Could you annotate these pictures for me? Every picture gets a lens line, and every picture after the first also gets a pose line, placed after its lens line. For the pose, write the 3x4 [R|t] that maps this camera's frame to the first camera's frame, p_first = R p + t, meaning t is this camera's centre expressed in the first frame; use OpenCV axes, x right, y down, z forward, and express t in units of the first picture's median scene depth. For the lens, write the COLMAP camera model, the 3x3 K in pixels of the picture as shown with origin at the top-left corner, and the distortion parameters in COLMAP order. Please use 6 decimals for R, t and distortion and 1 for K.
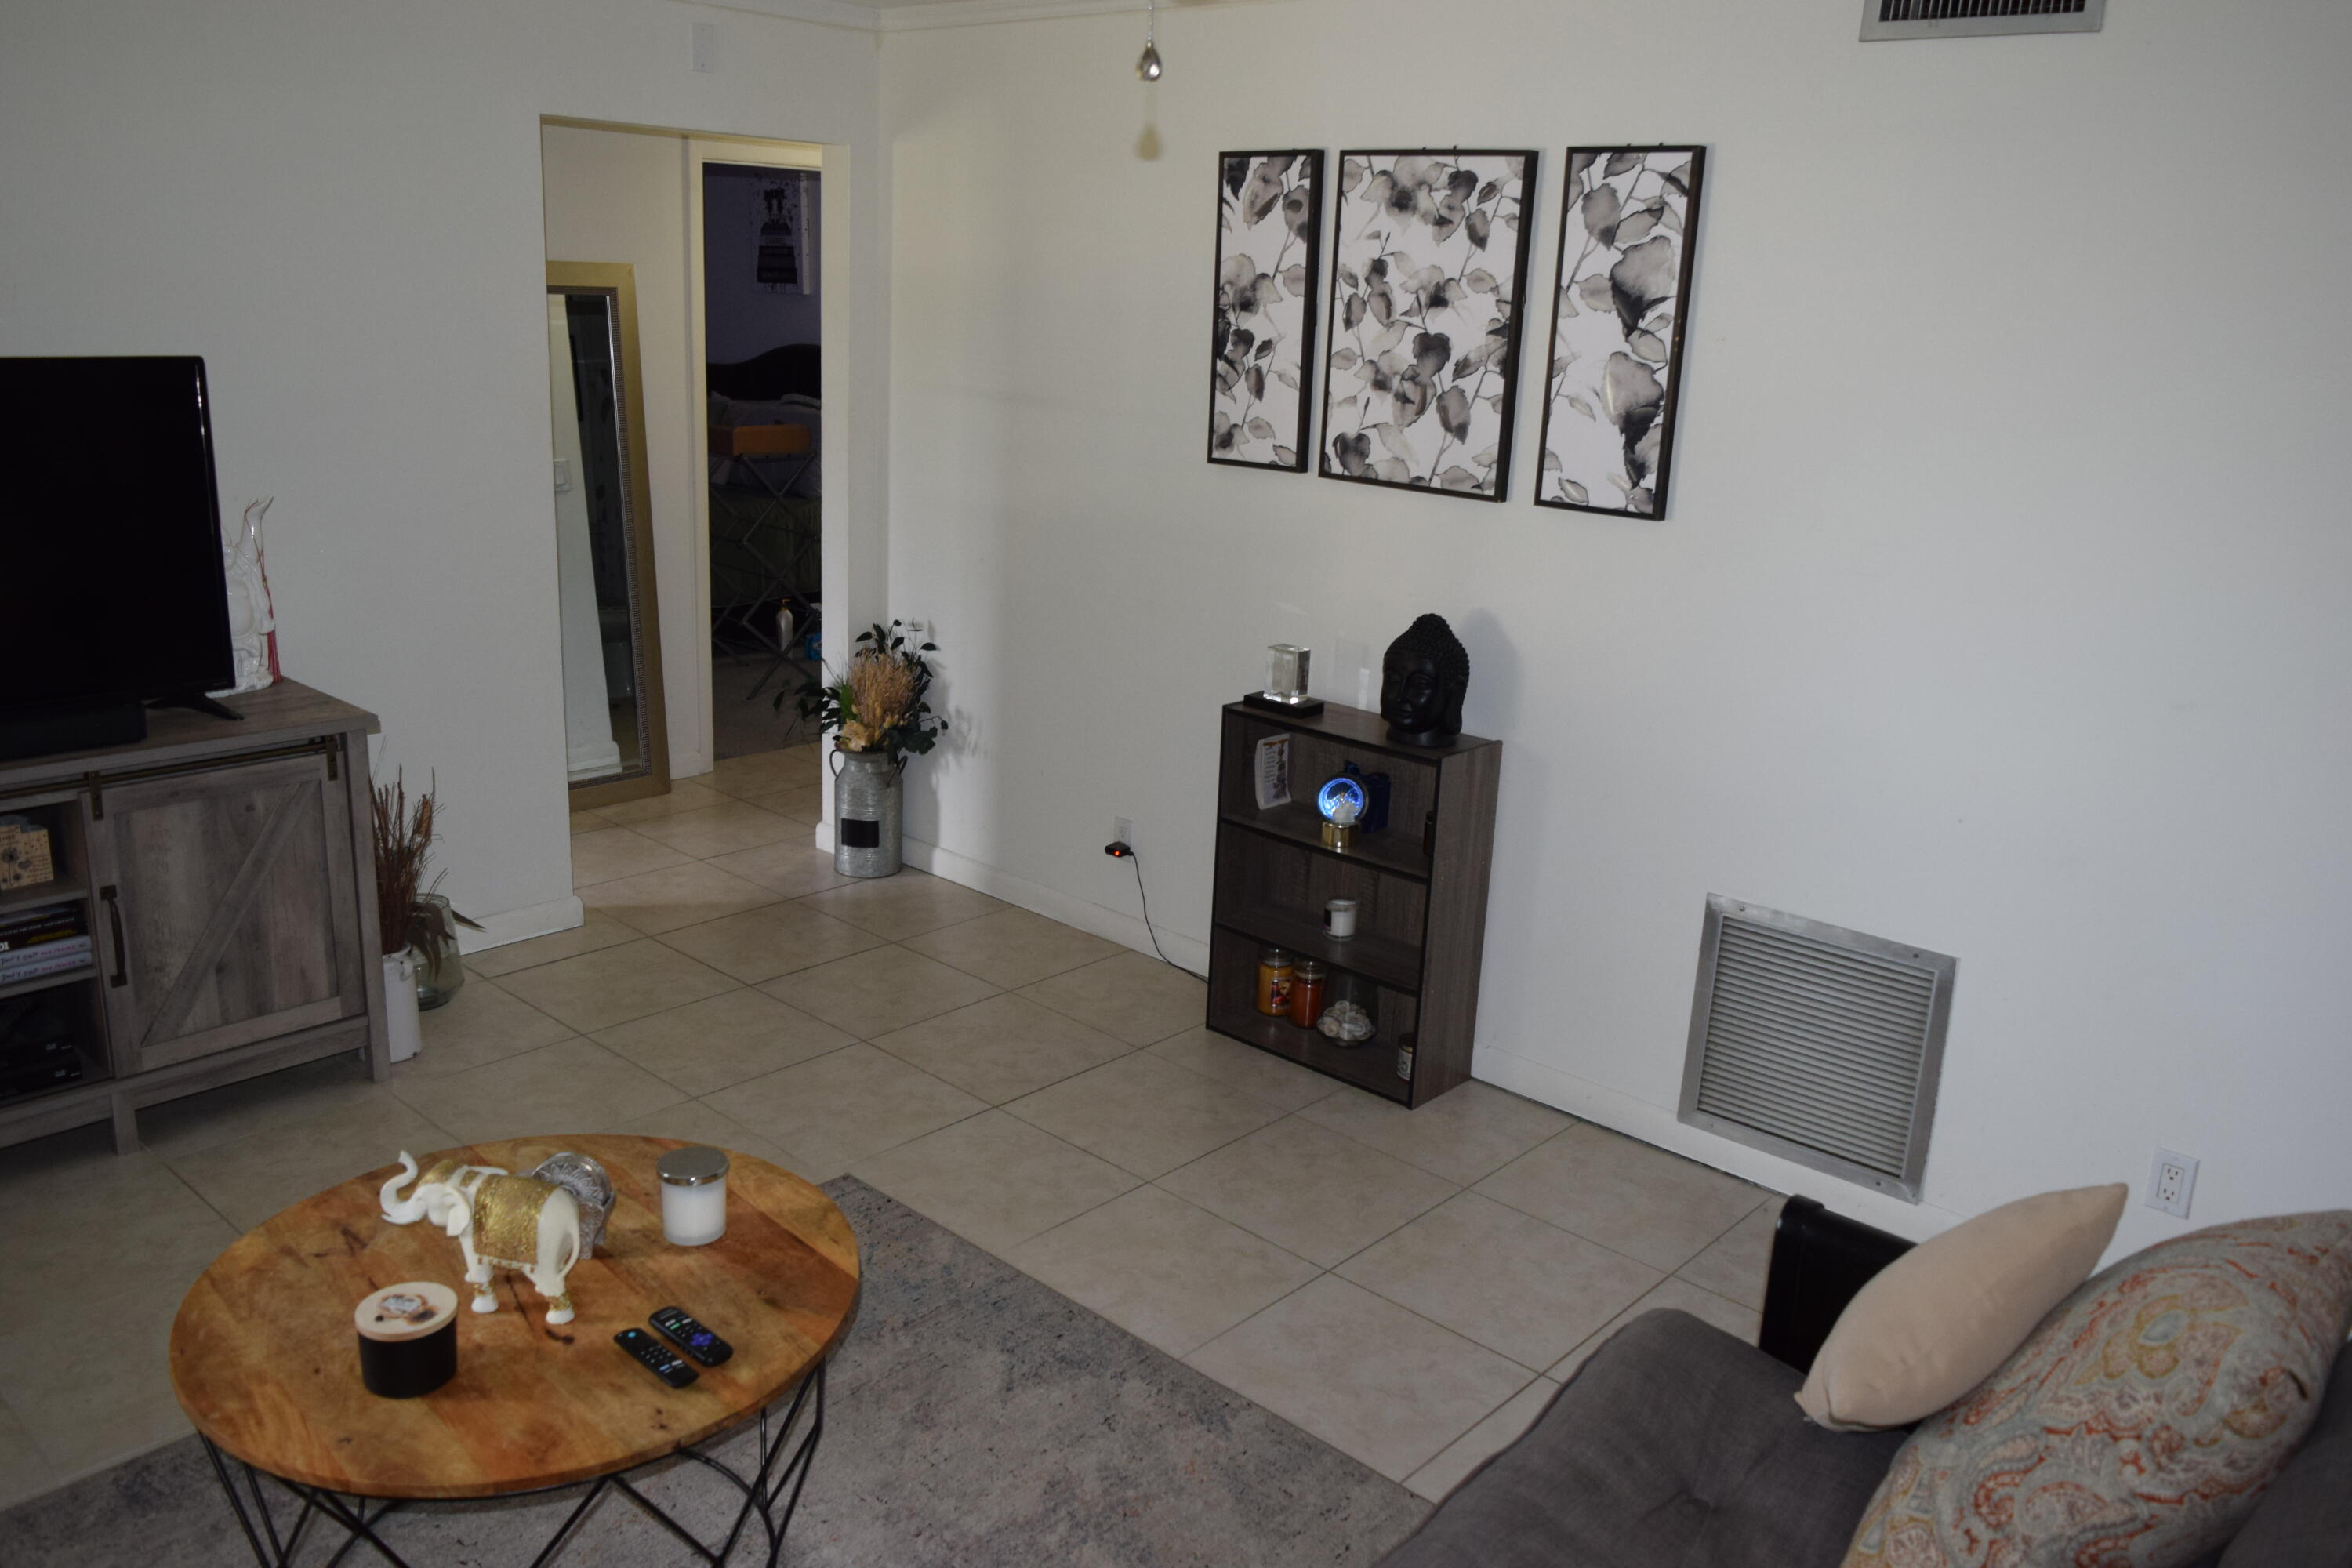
lens RADIAL K [[1822.2, 0, 1178.9], [0, 1822.2, 776.1], [0, 0, 1]] dist [-0.022061, 0.011542]
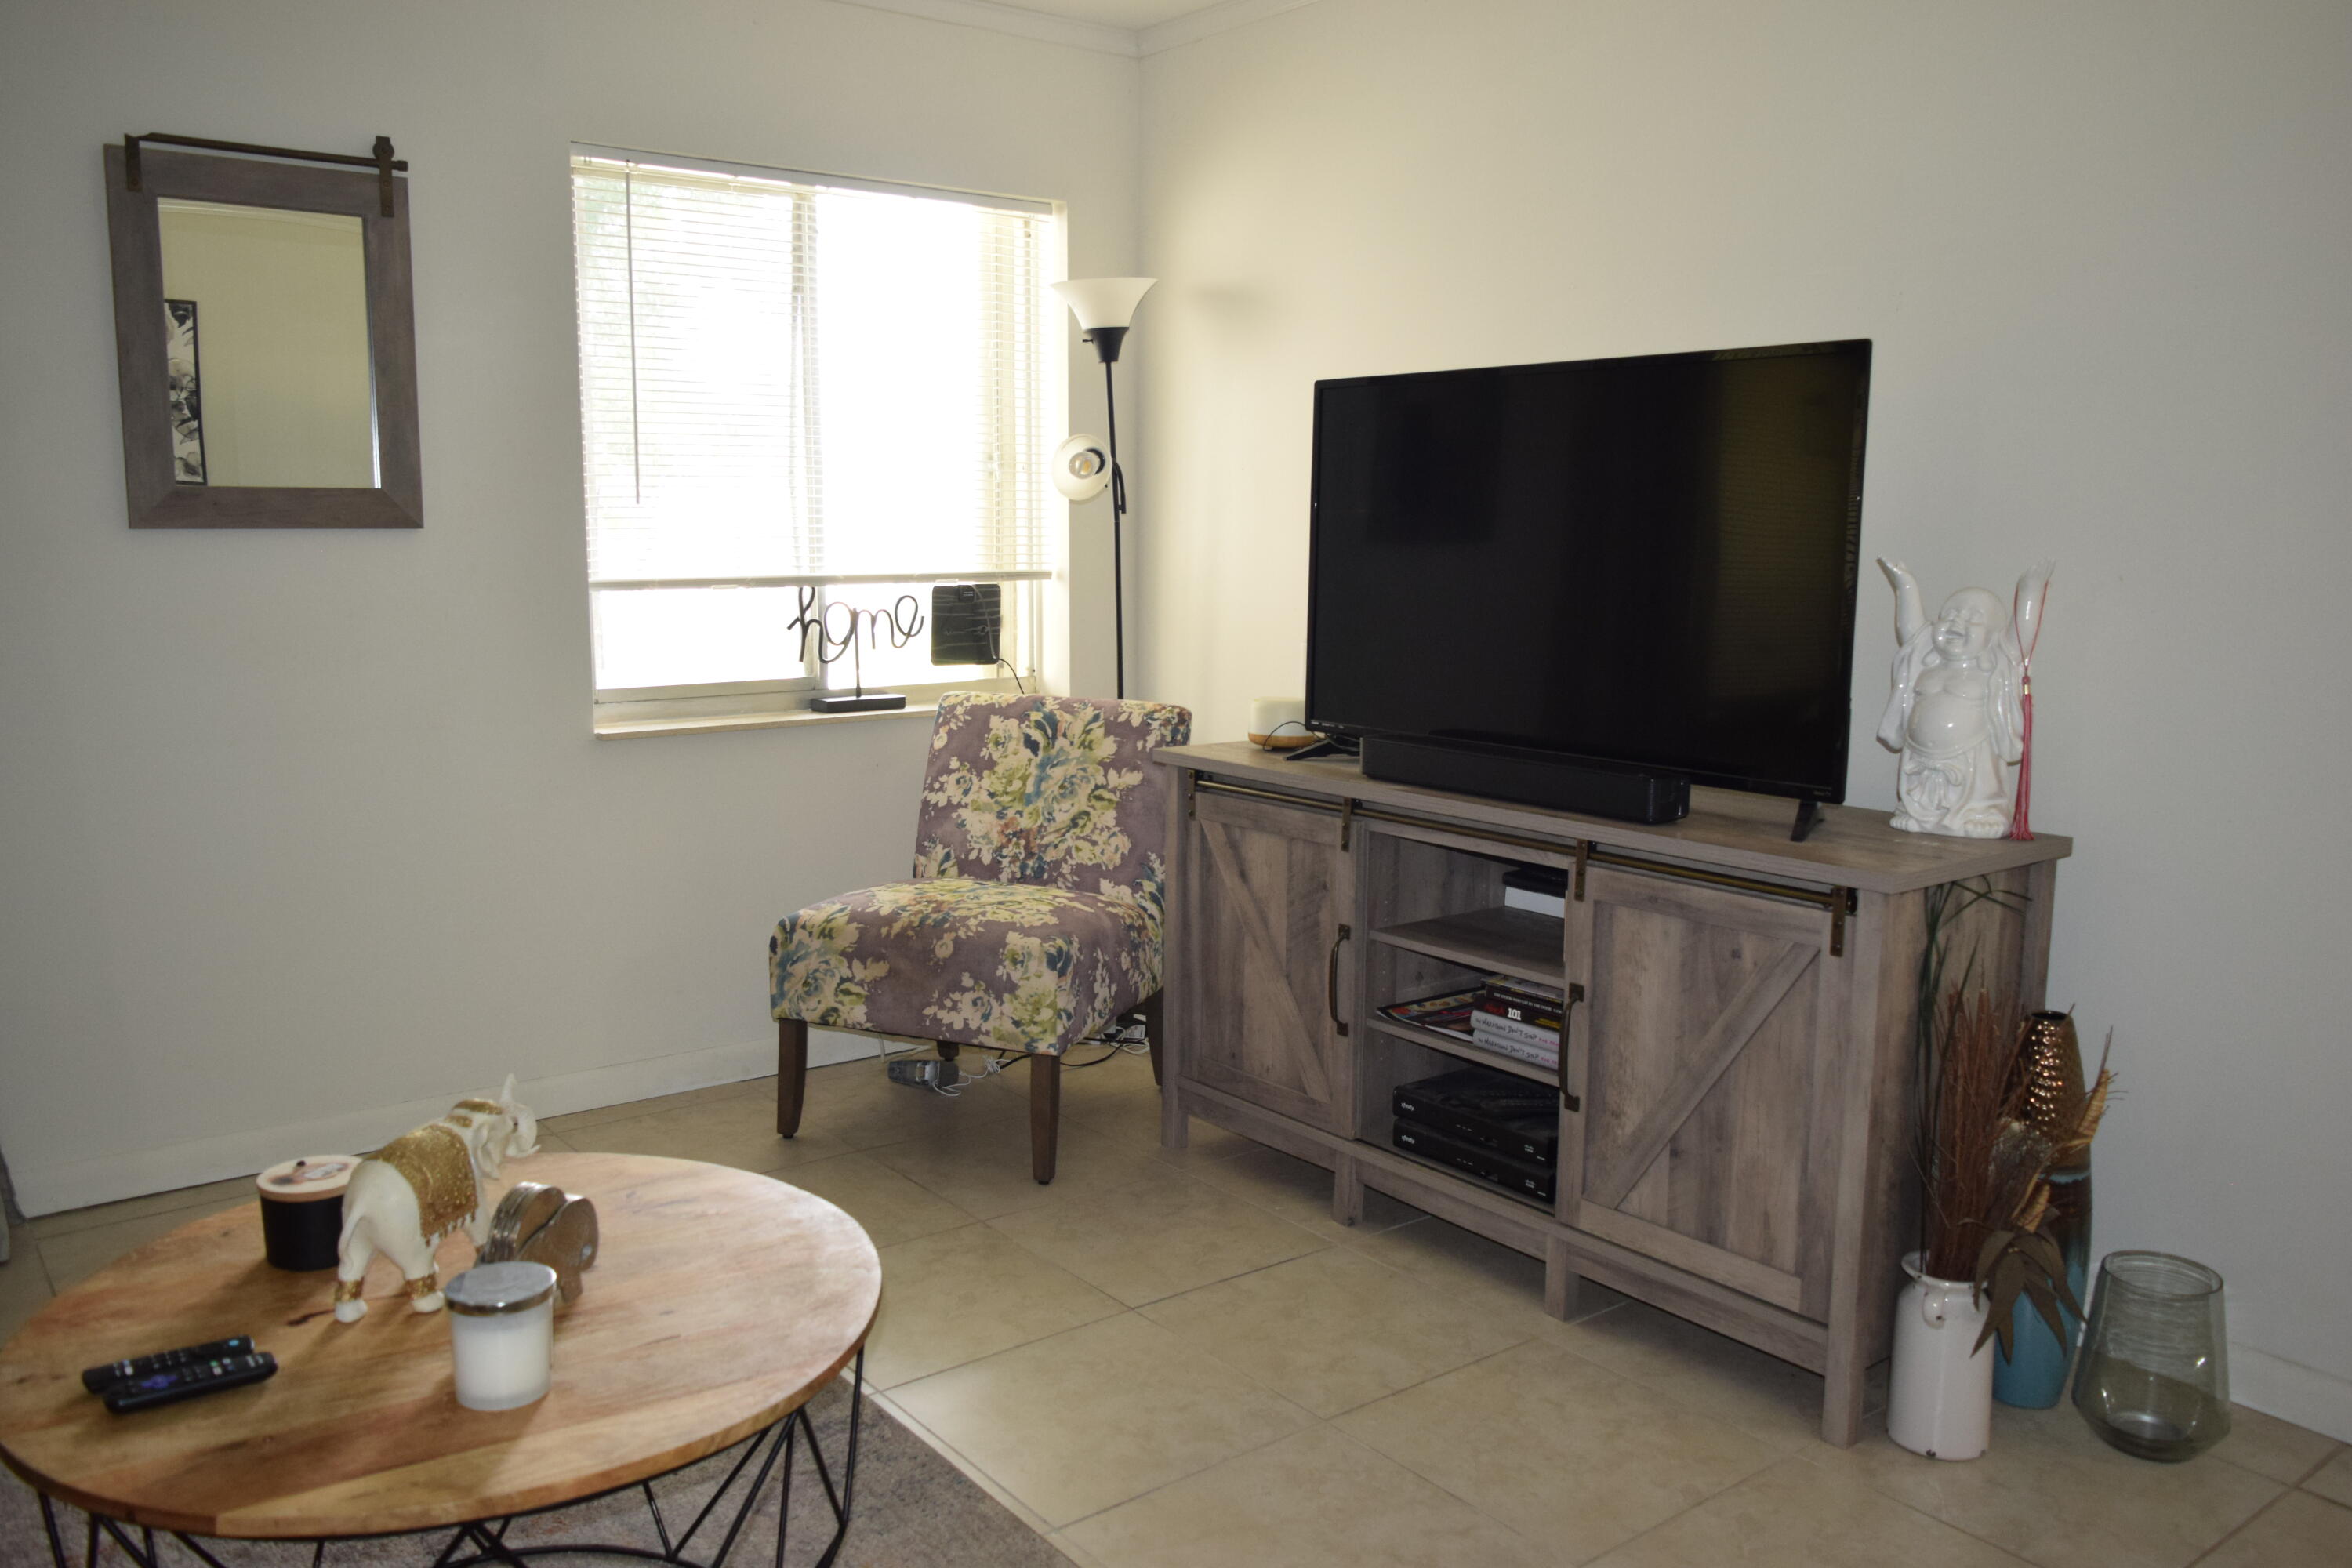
lens RADIAL K [[1822.2, 0, 1178.9], [0, 1822.2, 776.1], [0, 0, 1]] dist [-0.022061, 0.011542]
pose [[-0.170453, 0.092511, -0.981013, 0.224261], [-0.278101, 0.950593, 0.137963, -0.086938], [0.945307, 0.296337, -0.136304, 0.864882]]
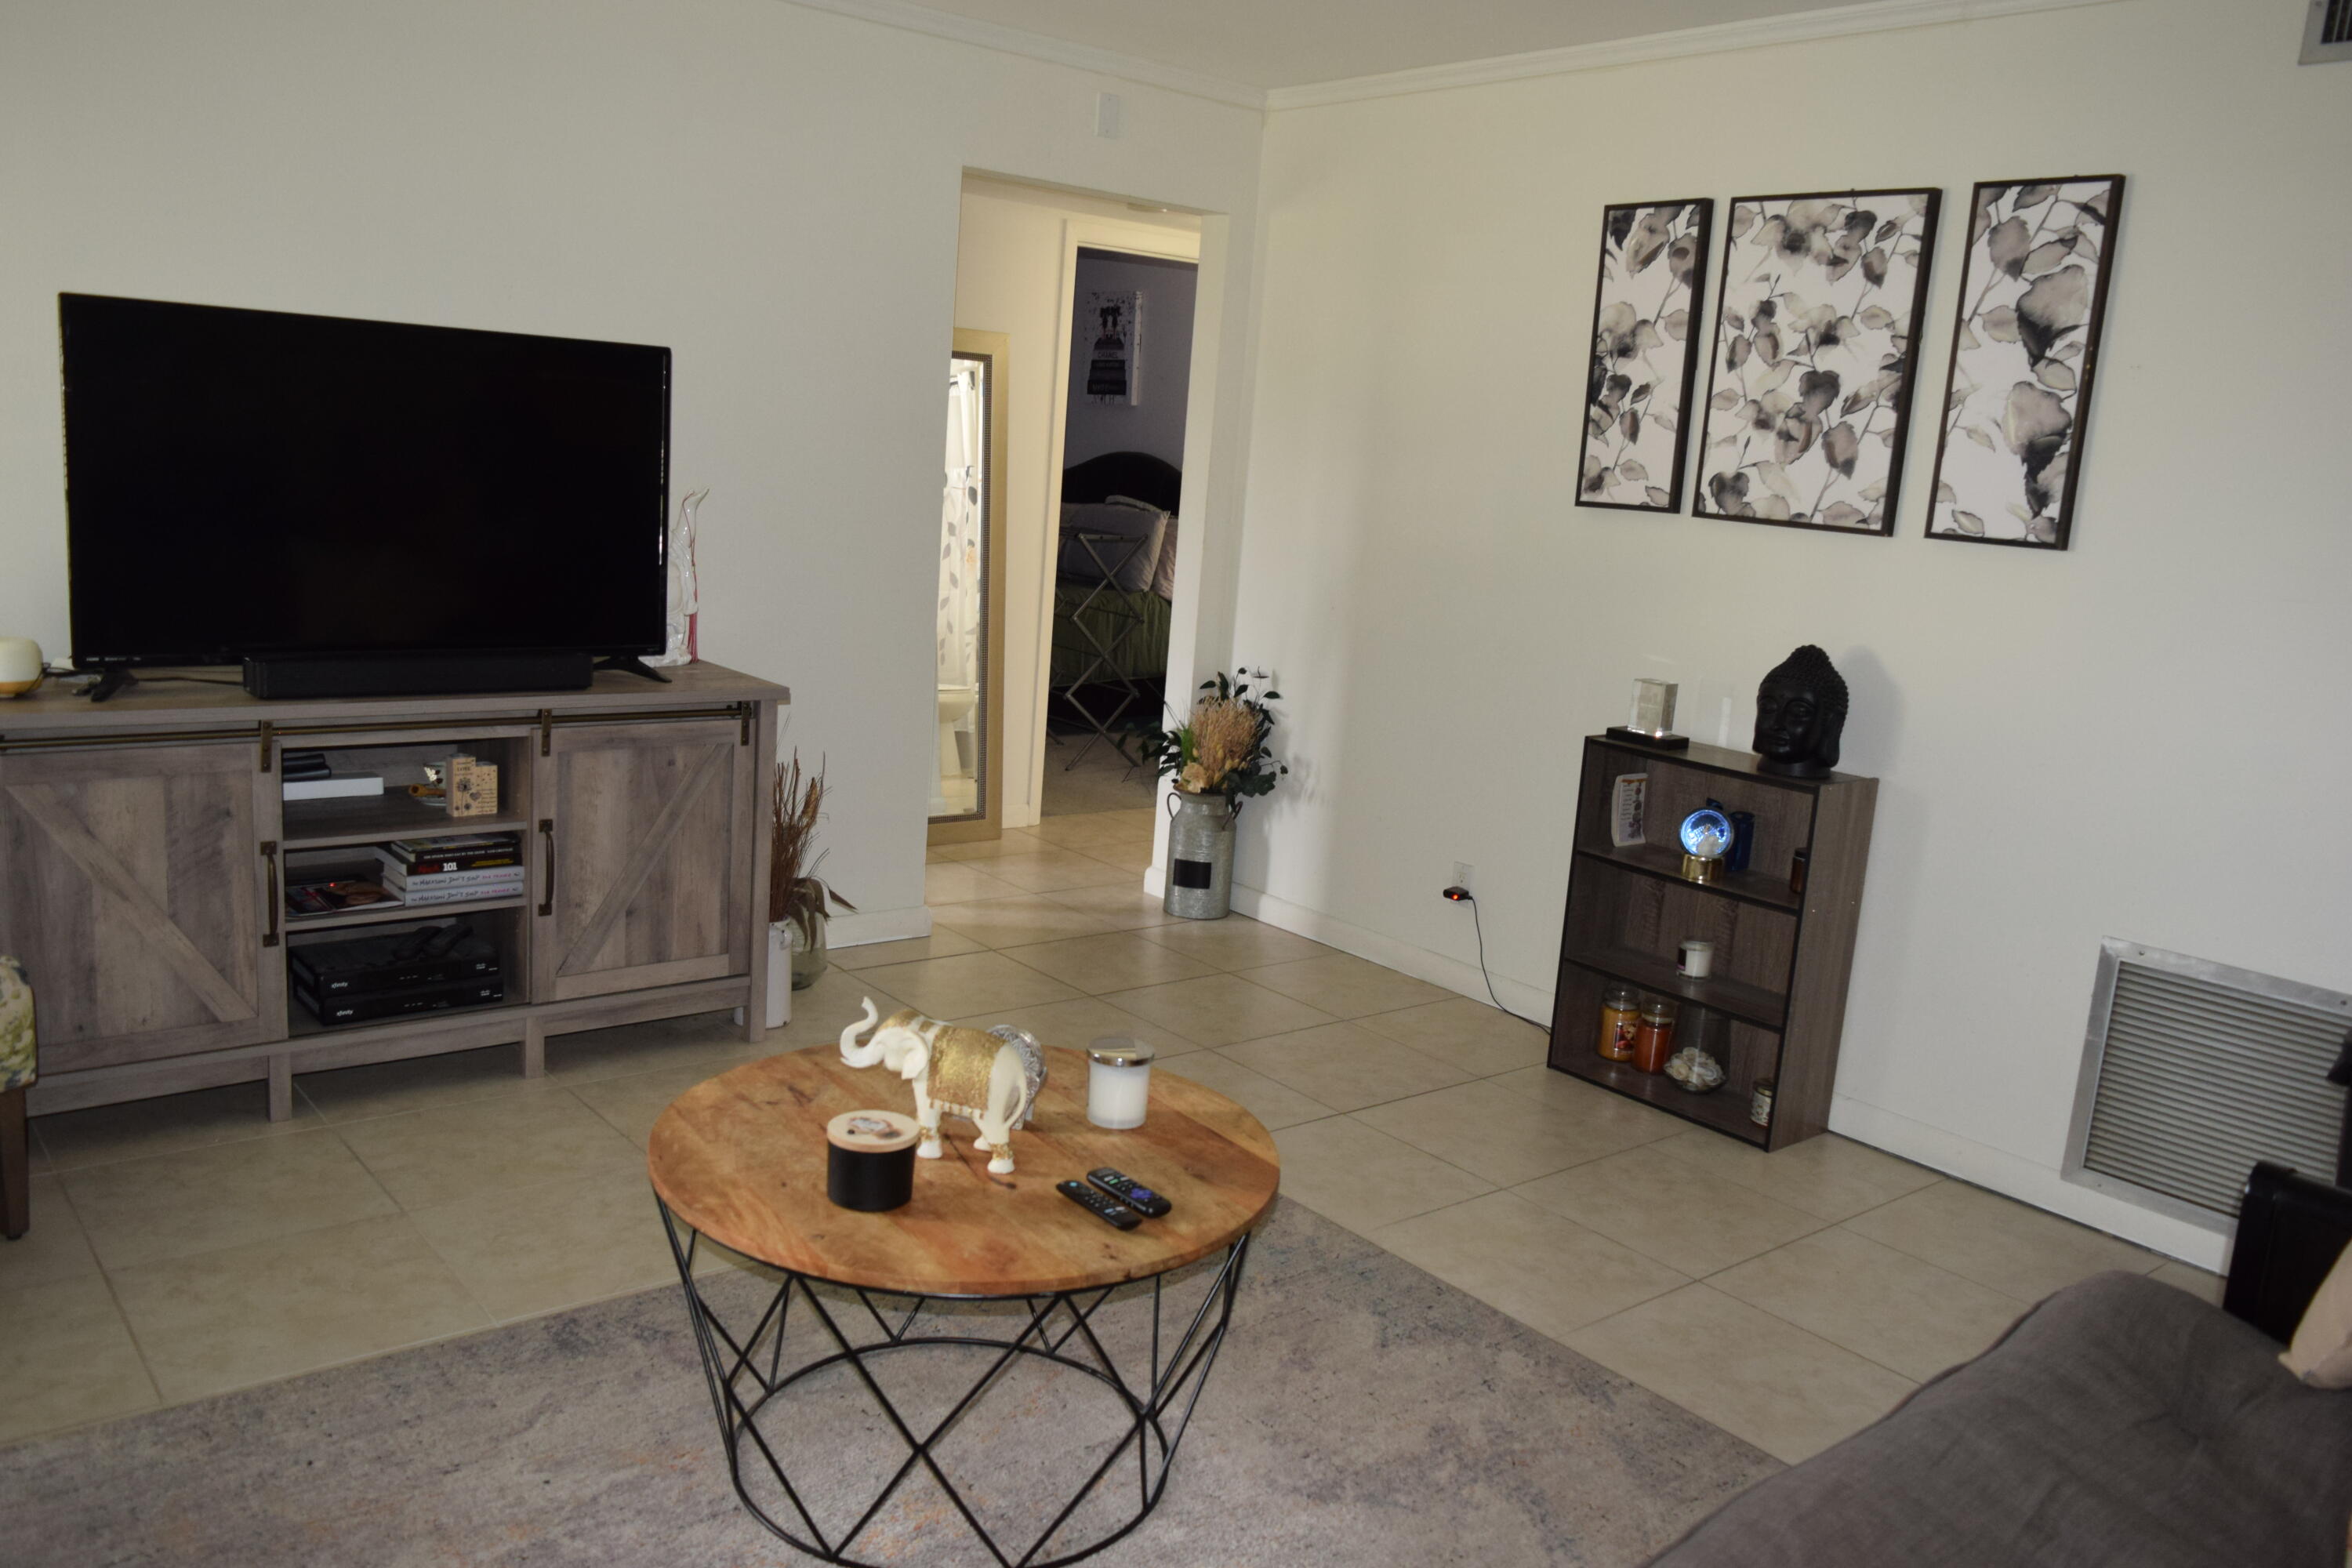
lens RADIAL K [[1822.2, 0, 1178.9], [0, 1822.2, 776.1], [0, 0, 1]] dist [-0.022061, 0.011542]
pose [[0.989438, 0.053295, -0.134802, -0.070814], [-0.065793, 0.993764, -0.090025, 0.101945], [0.129164, 0.097943, 0.986774, -0.019305]]
